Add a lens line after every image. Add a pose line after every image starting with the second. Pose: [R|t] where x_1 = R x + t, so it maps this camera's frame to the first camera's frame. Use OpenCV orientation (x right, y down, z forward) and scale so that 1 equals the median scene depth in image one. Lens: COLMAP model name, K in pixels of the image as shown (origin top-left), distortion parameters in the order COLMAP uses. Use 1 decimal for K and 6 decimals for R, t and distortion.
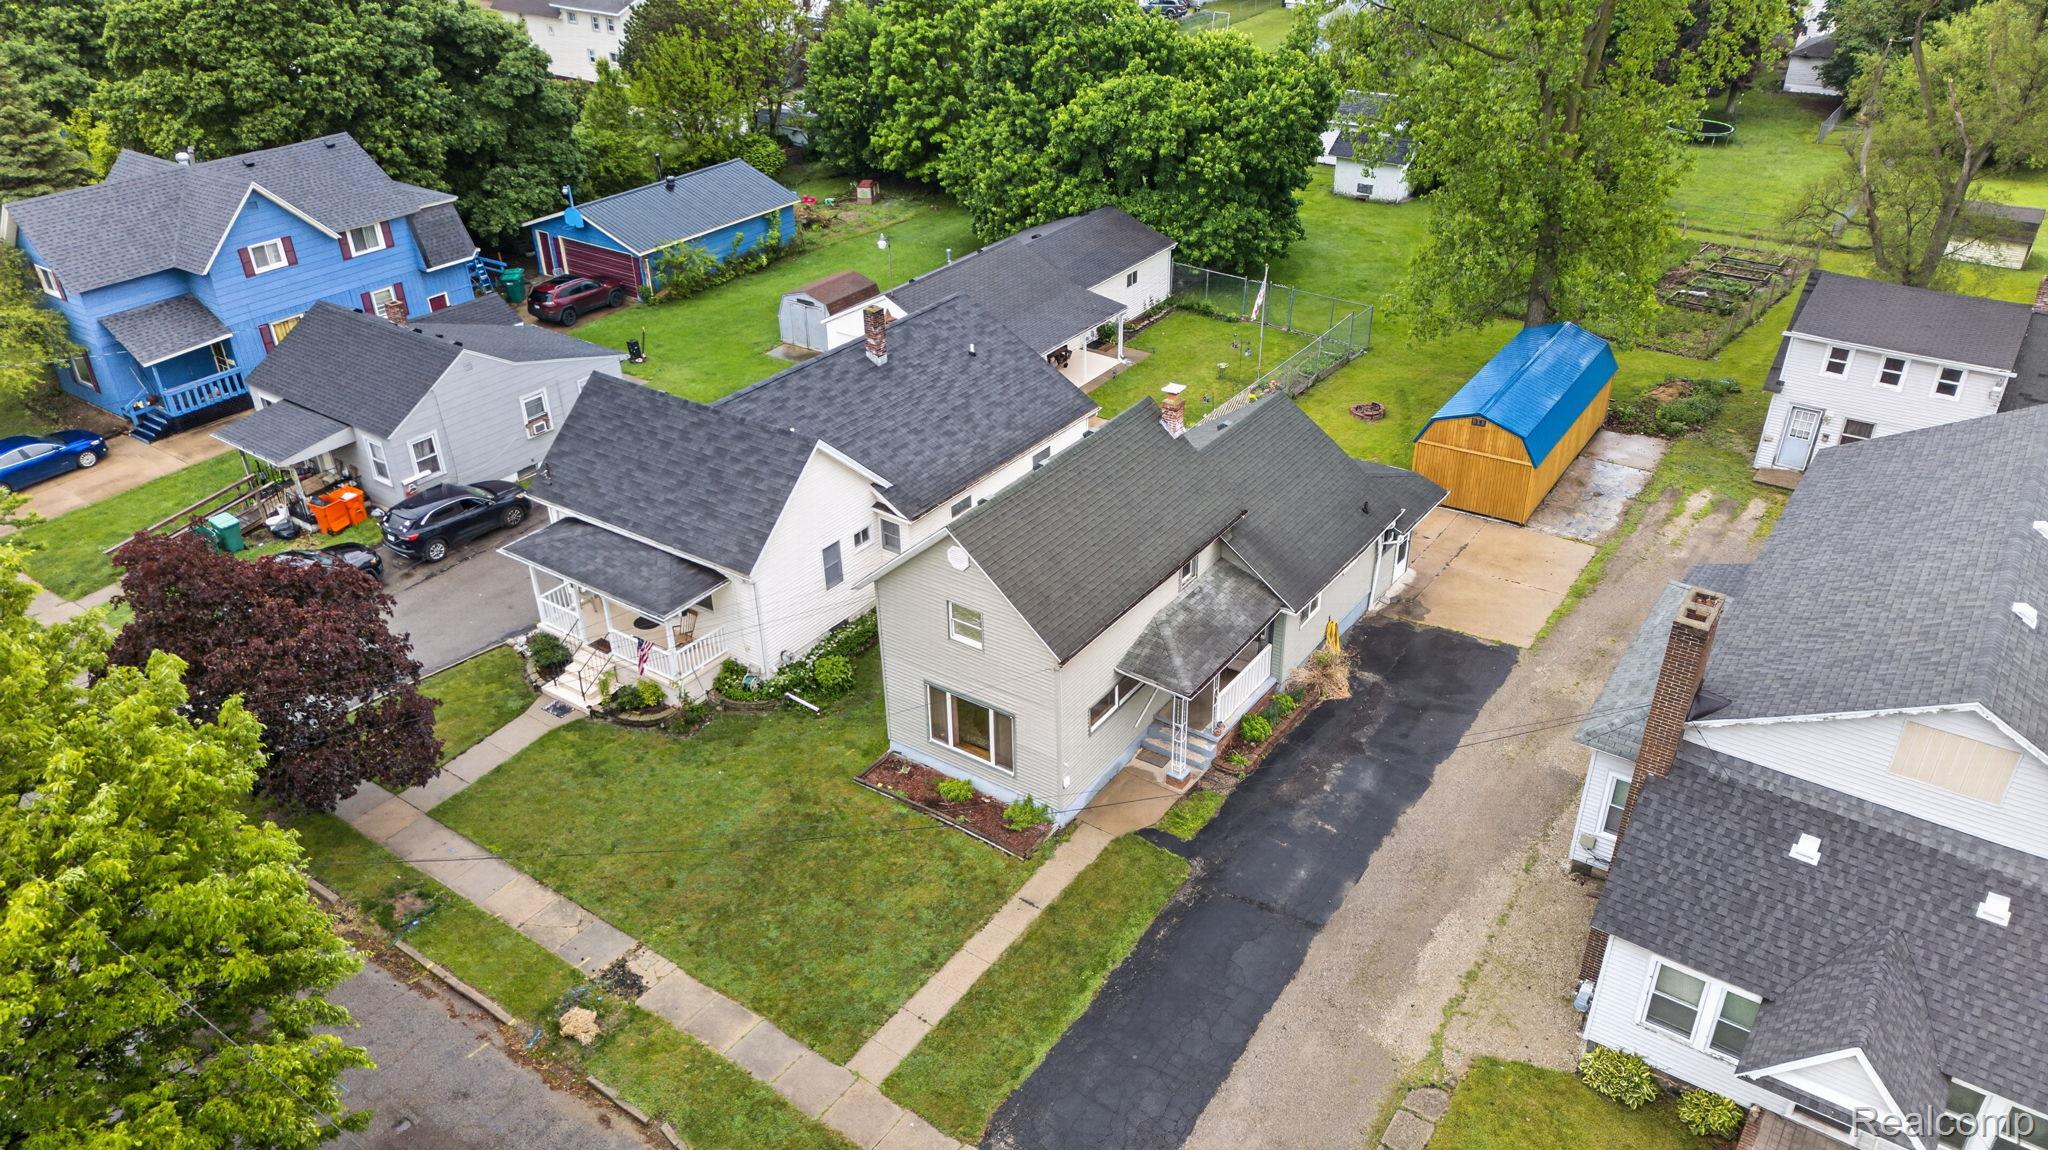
lens RADIAL K [[1417.9, 0, 1024.0], [0, 1417.9, 575.0], [0, 0, 1]] dist [0.080544, -0.076981]
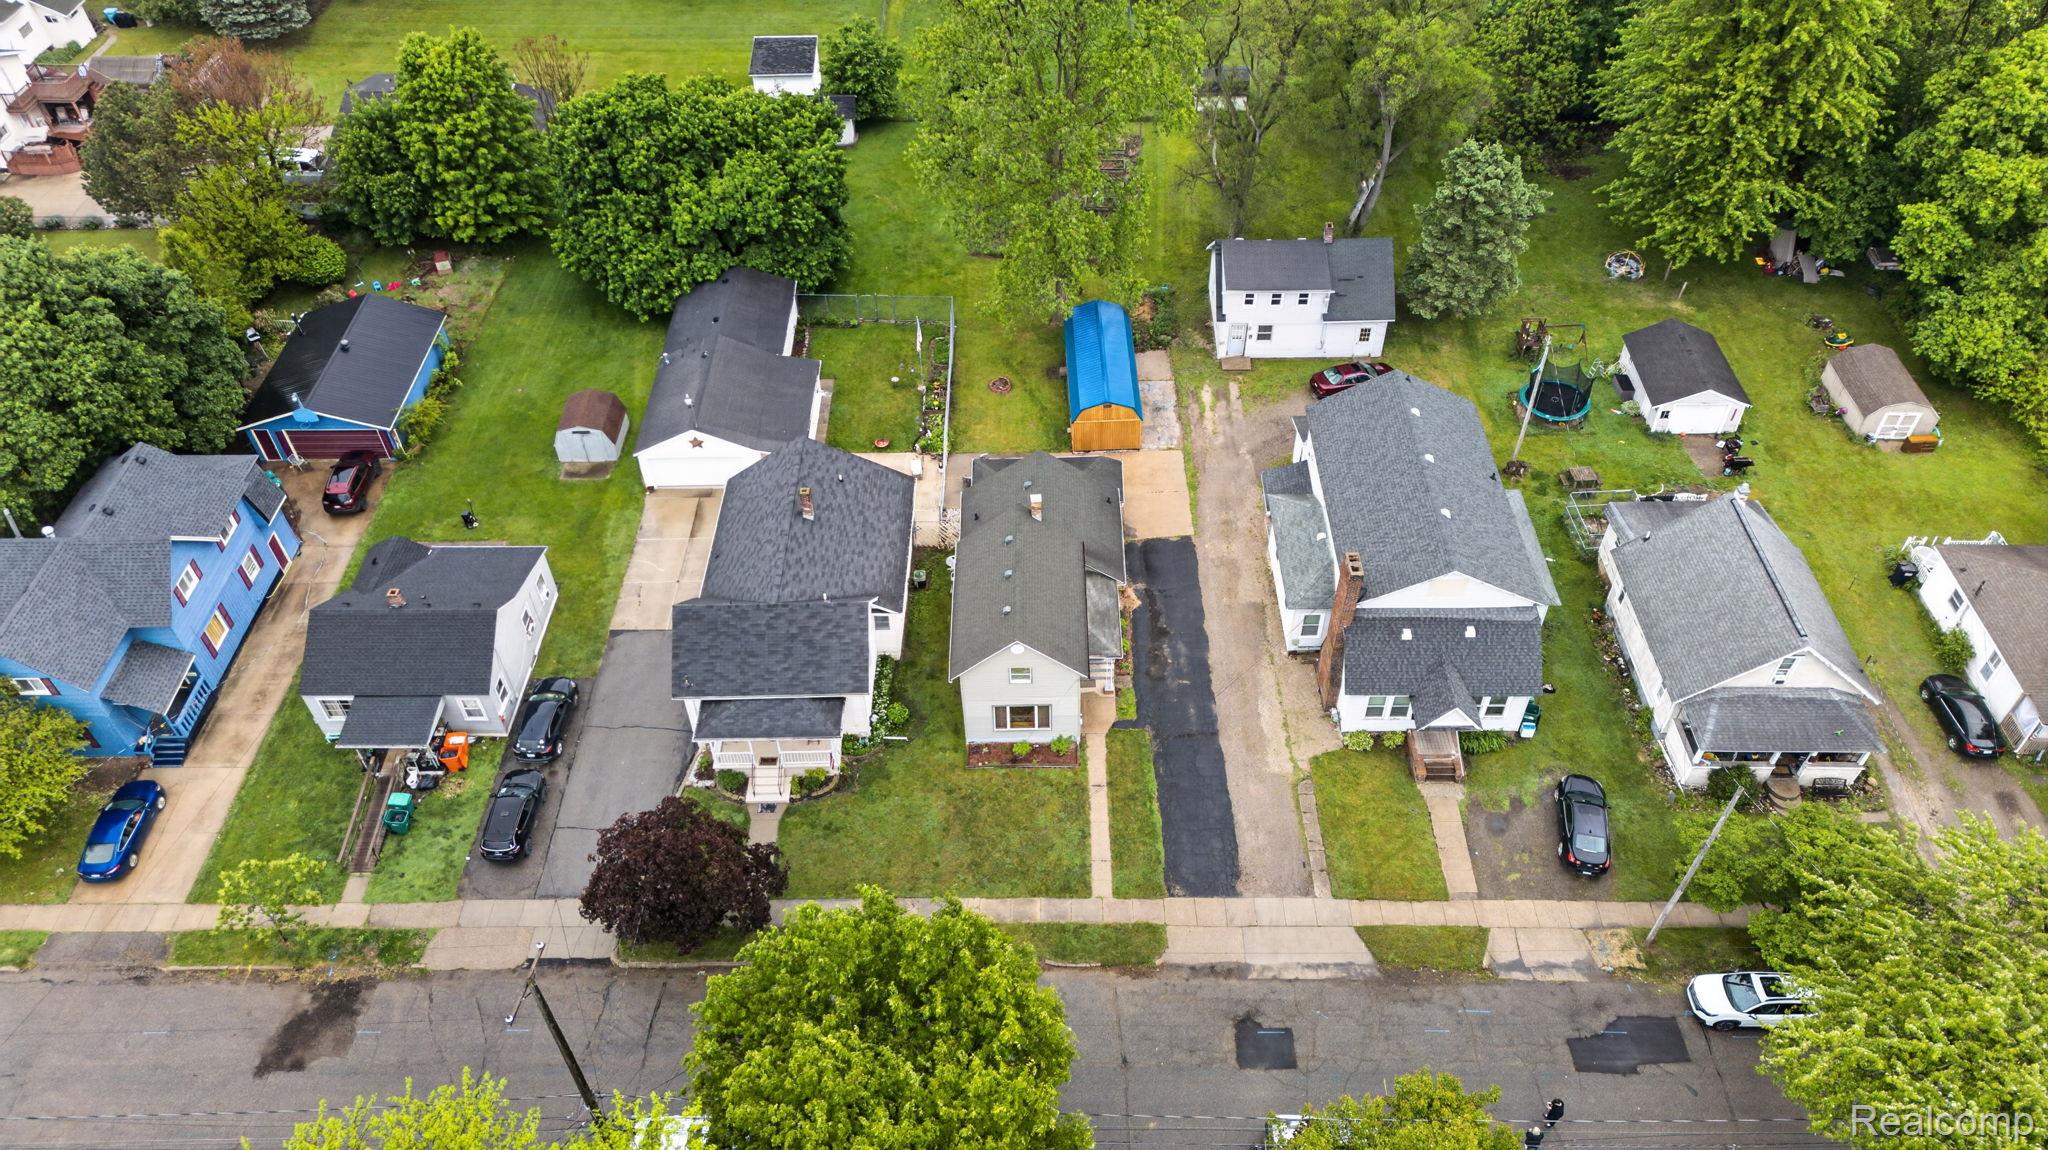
lens RADIAL K [[1417.9, 0, 1024.0], [0, 1417.9, 575.0], [0, 0, 1]] dist [0.080544, -0.076981]
pose [[0.816378, -0.406657, 0.410070, -0.656469], [0.290359, 0.902803, 0.317236, -0.591982], [-0.499219, -0.139917, 0.855105, -0.524700]]
